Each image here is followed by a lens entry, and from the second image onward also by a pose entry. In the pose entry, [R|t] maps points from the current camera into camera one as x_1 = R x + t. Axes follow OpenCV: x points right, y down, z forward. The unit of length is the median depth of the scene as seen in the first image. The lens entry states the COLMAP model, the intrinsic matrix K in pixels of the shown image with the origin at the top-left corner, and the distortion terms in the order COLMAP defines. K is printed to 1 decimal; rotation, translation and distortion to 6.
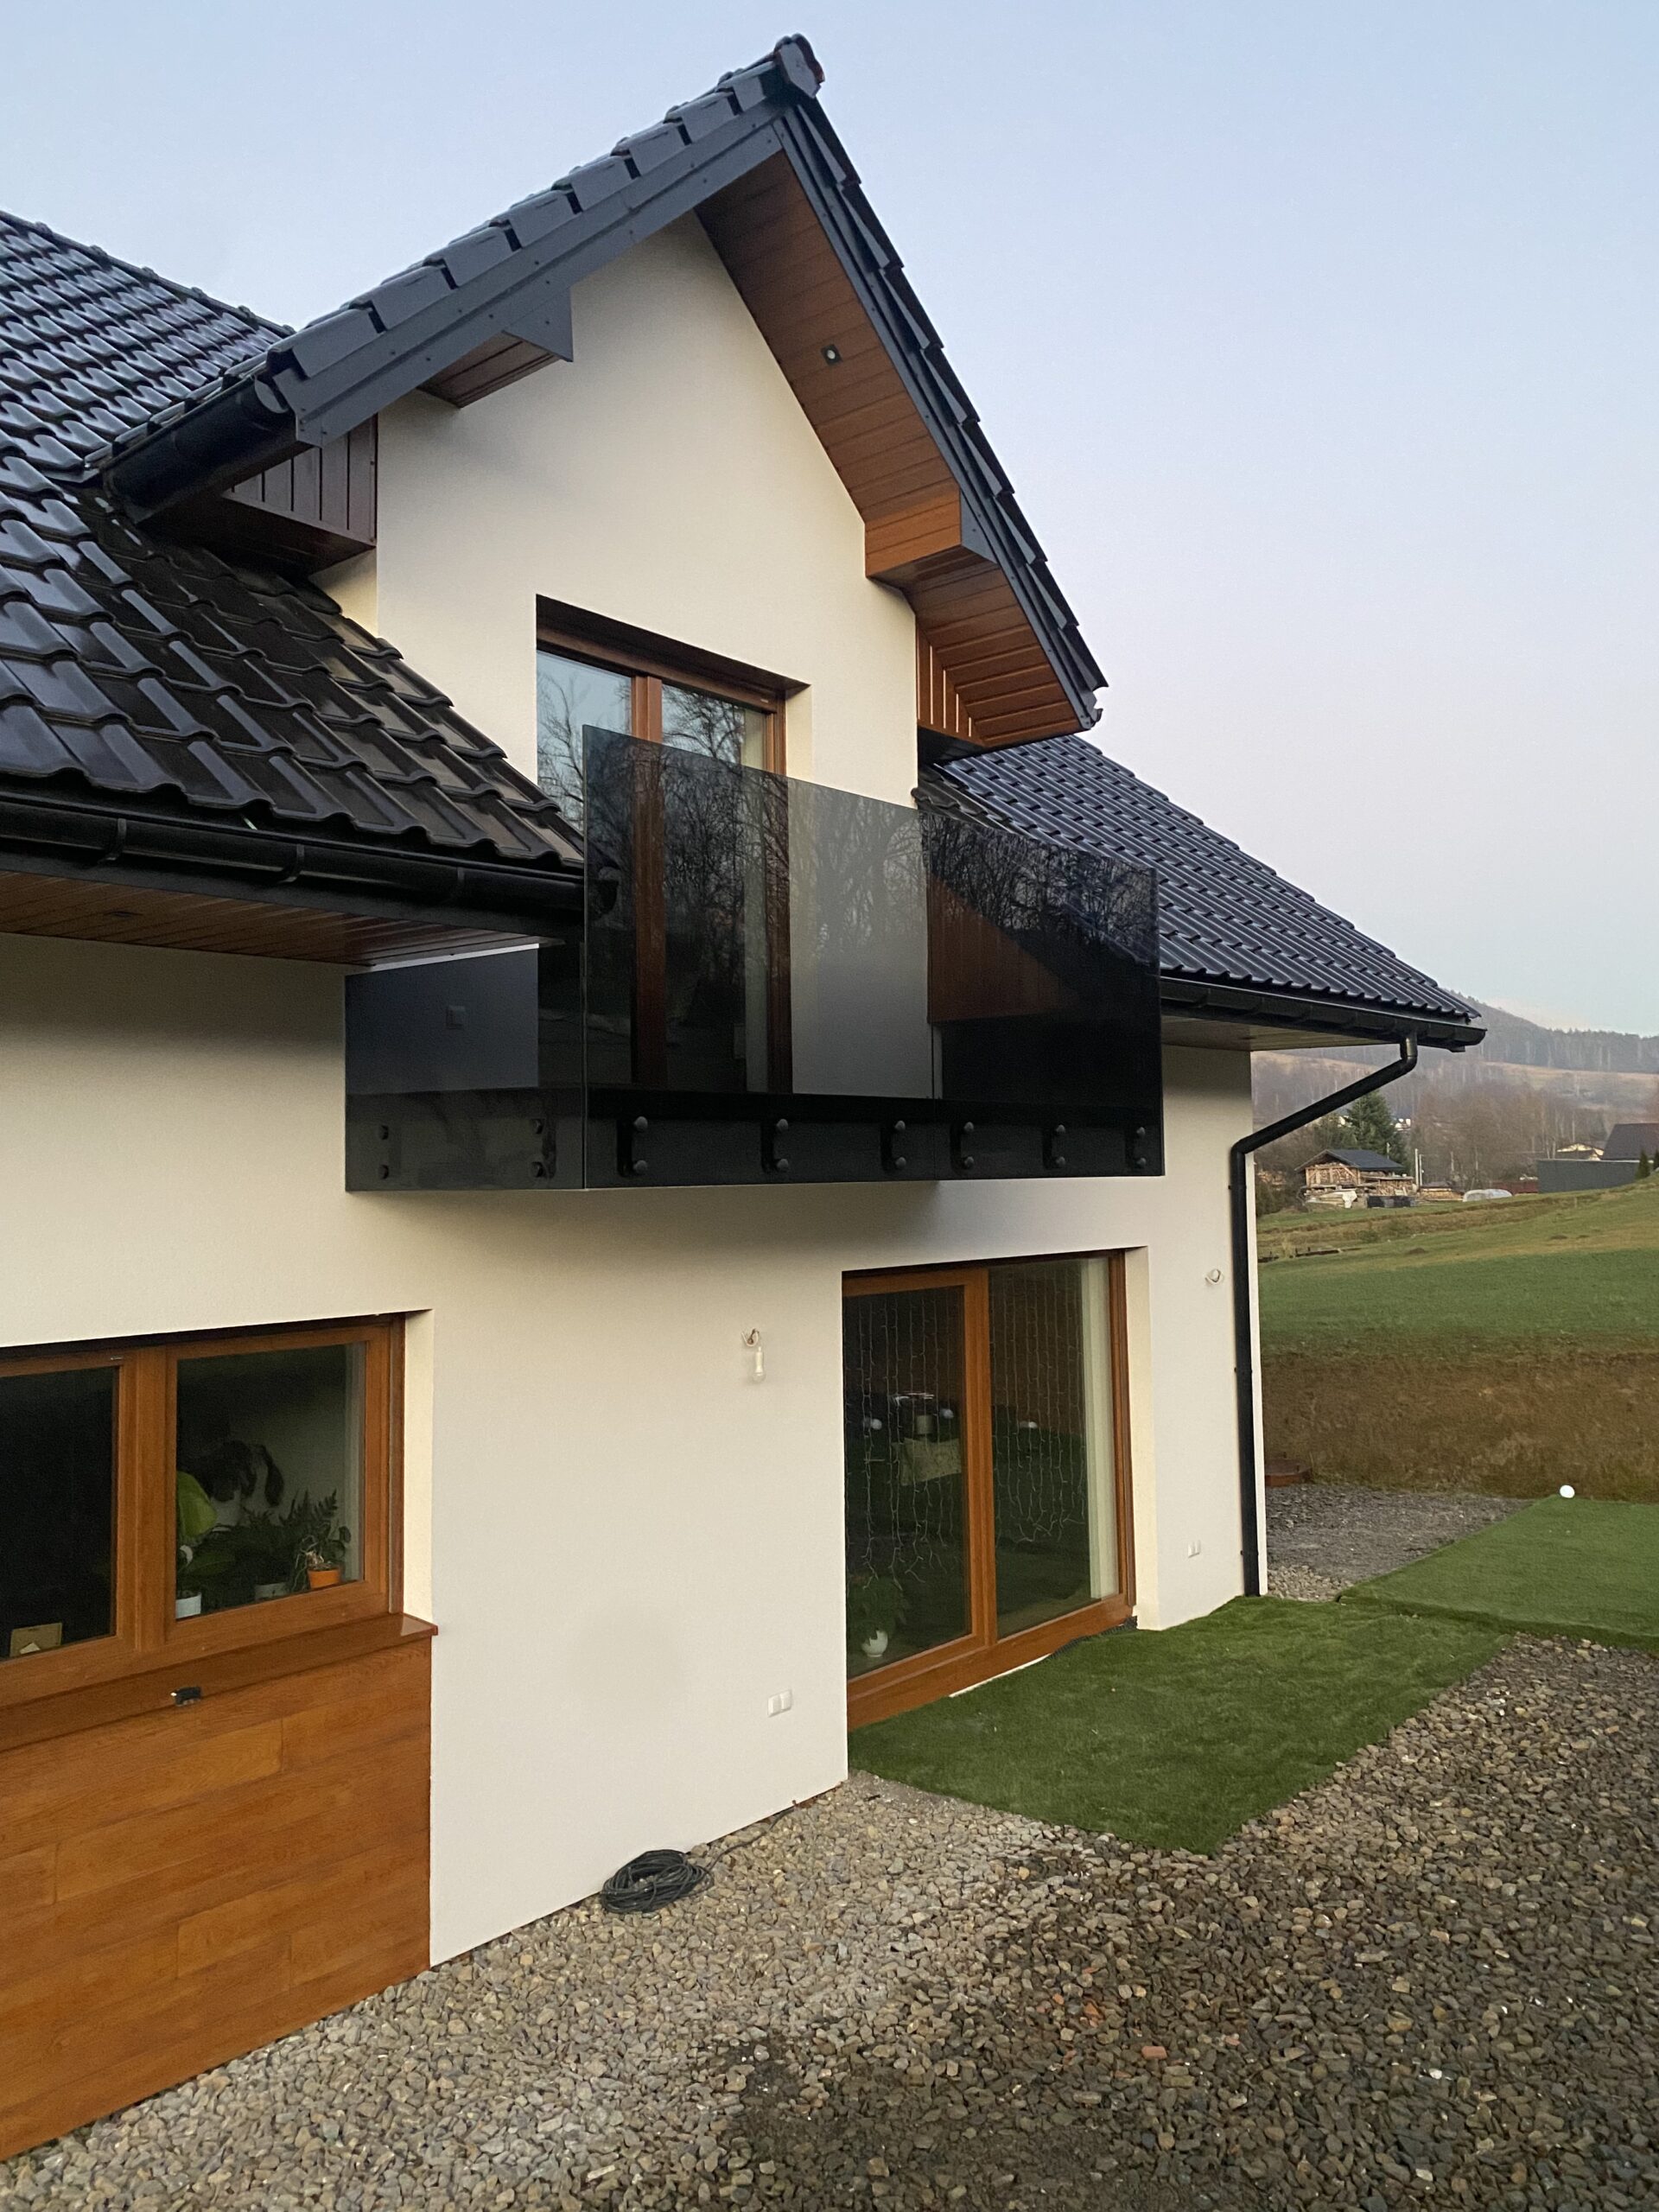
lens RADIAL K [[1635.3, 0, 829.5], [0, 1635.3, 1106.0], [0, 0, 1]] dist [-0.022625, -0.001953]
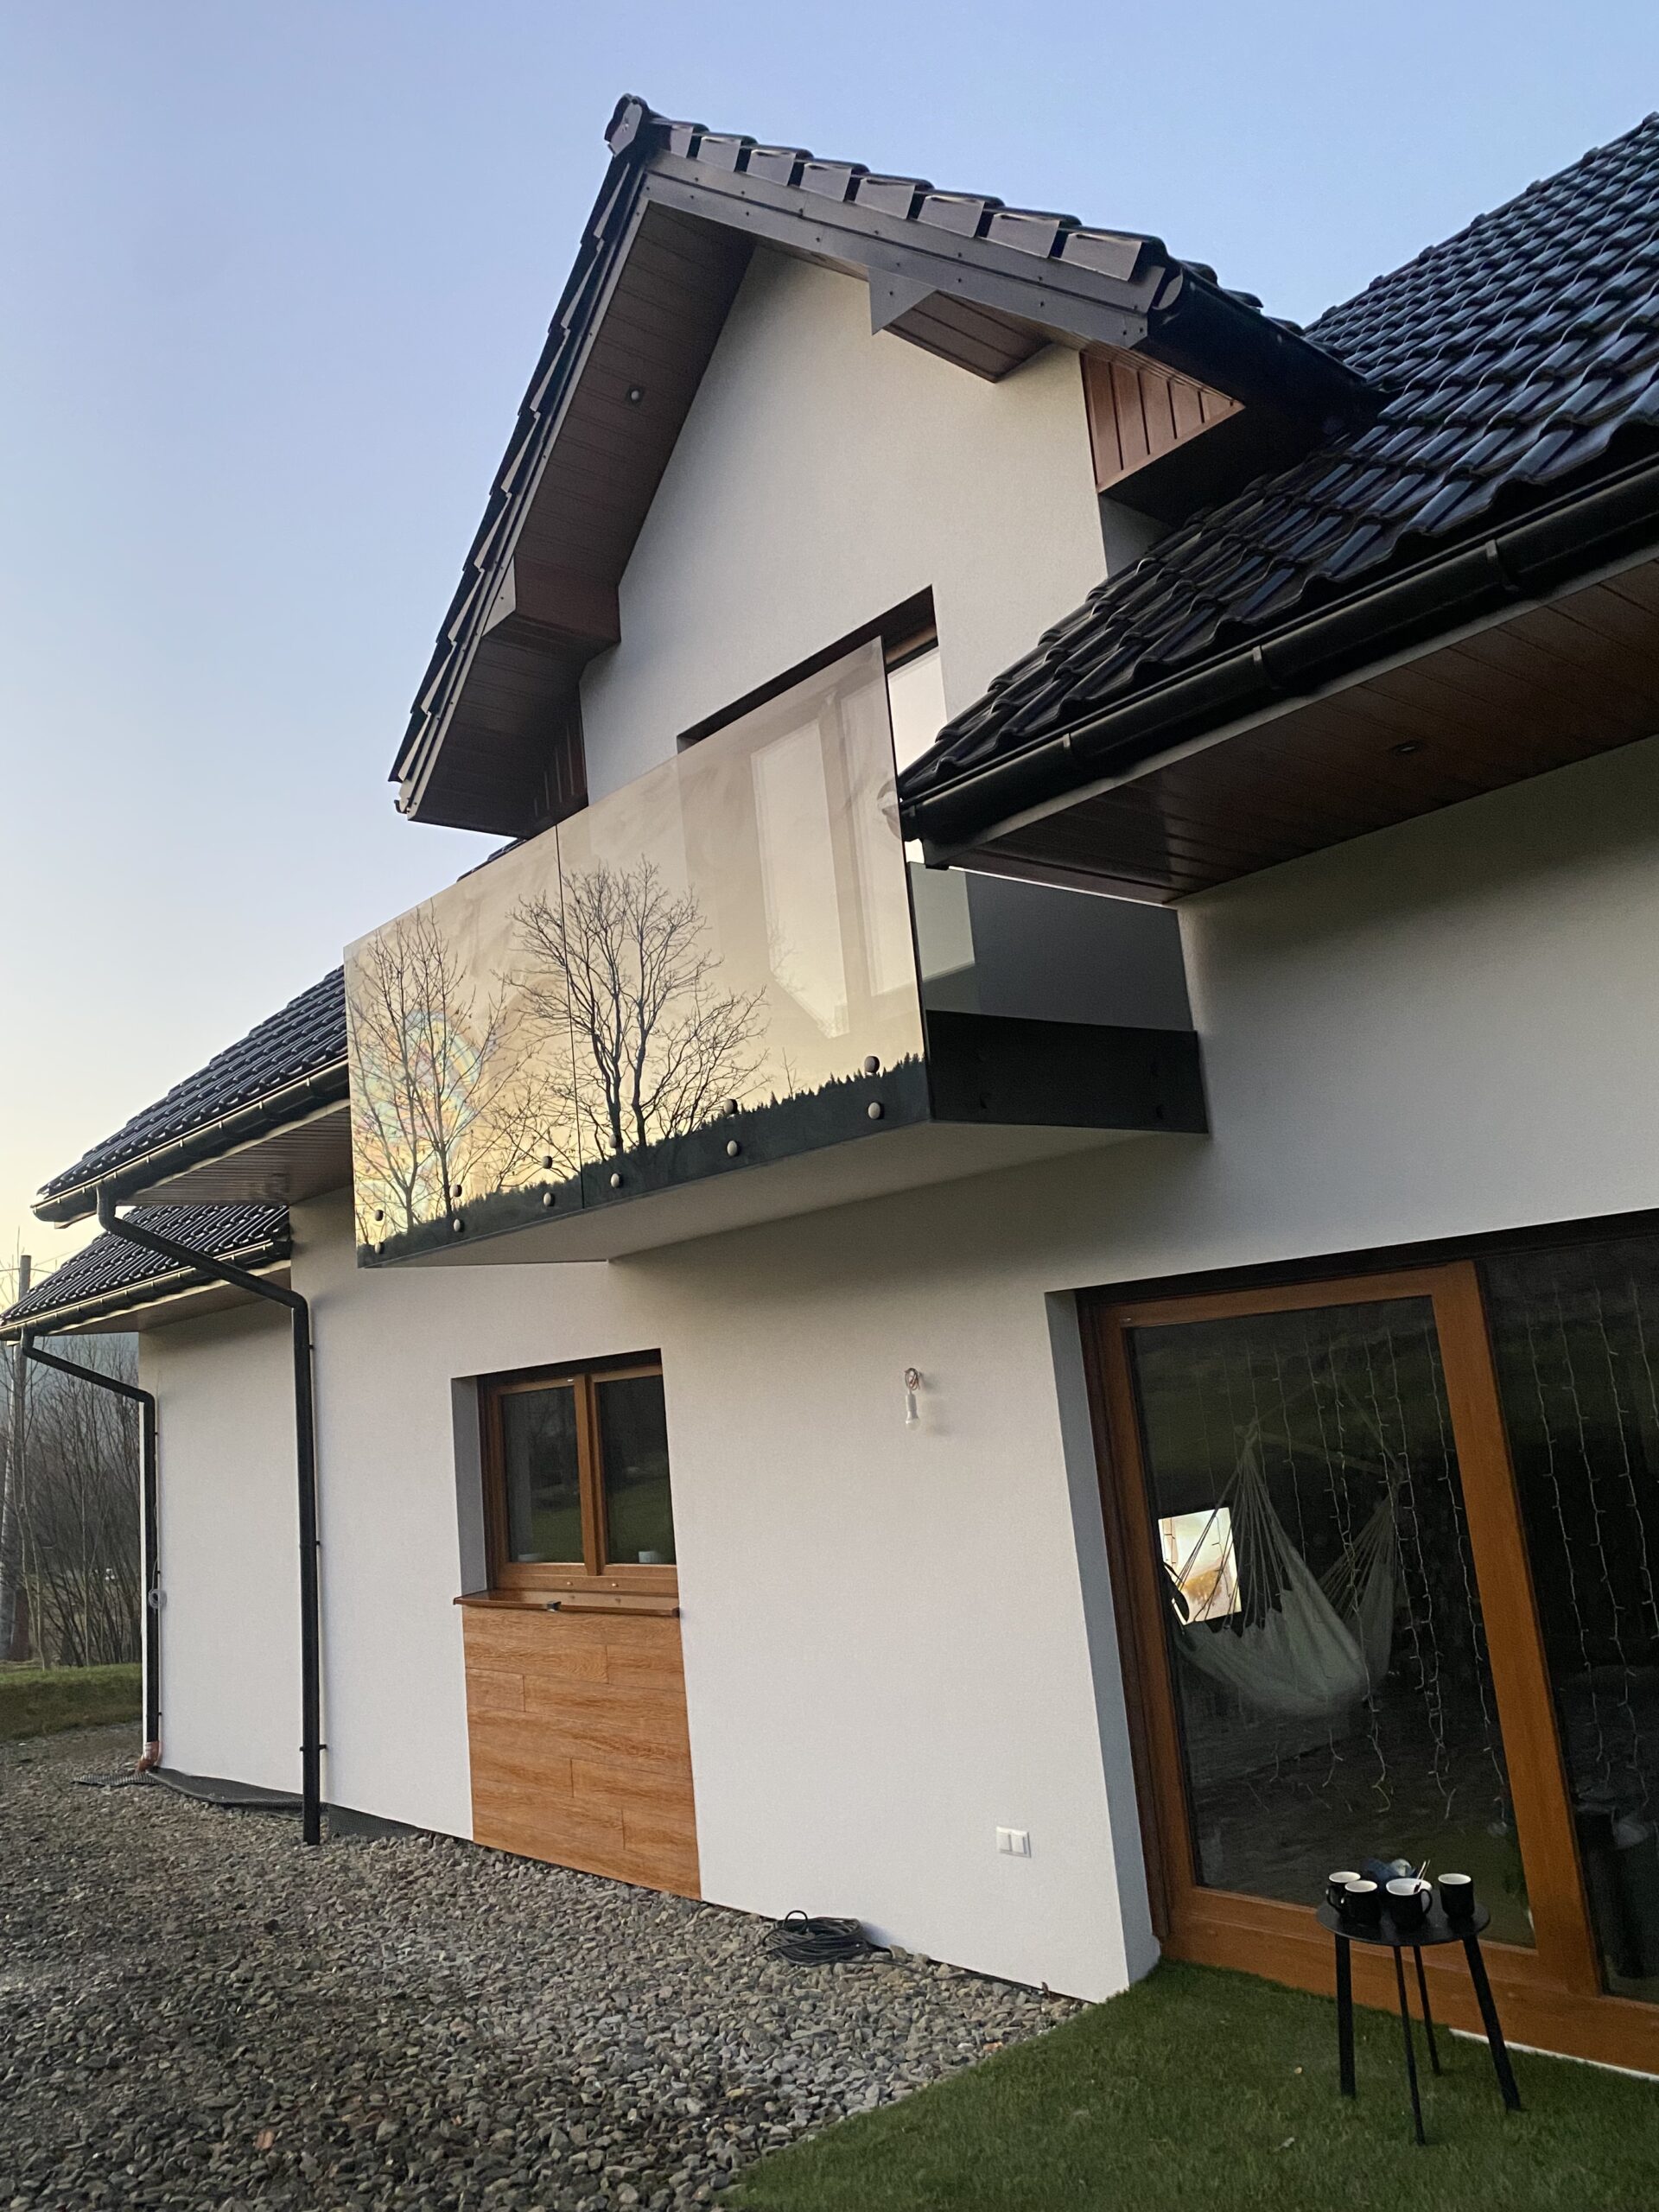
lens RADIAL K [[1690.0, 0, 829.5], [0, 1690.0, 1106.0], [0, 0, 1]] dist [0.014215, -0.015202]
pose [[-0.144354, -0.145407, -0.978784, 0.938918], [0.132572, 0.977385, -0.164751, 0.157198], [0.980605, -0.153541, -0.121812, 1.194327]]
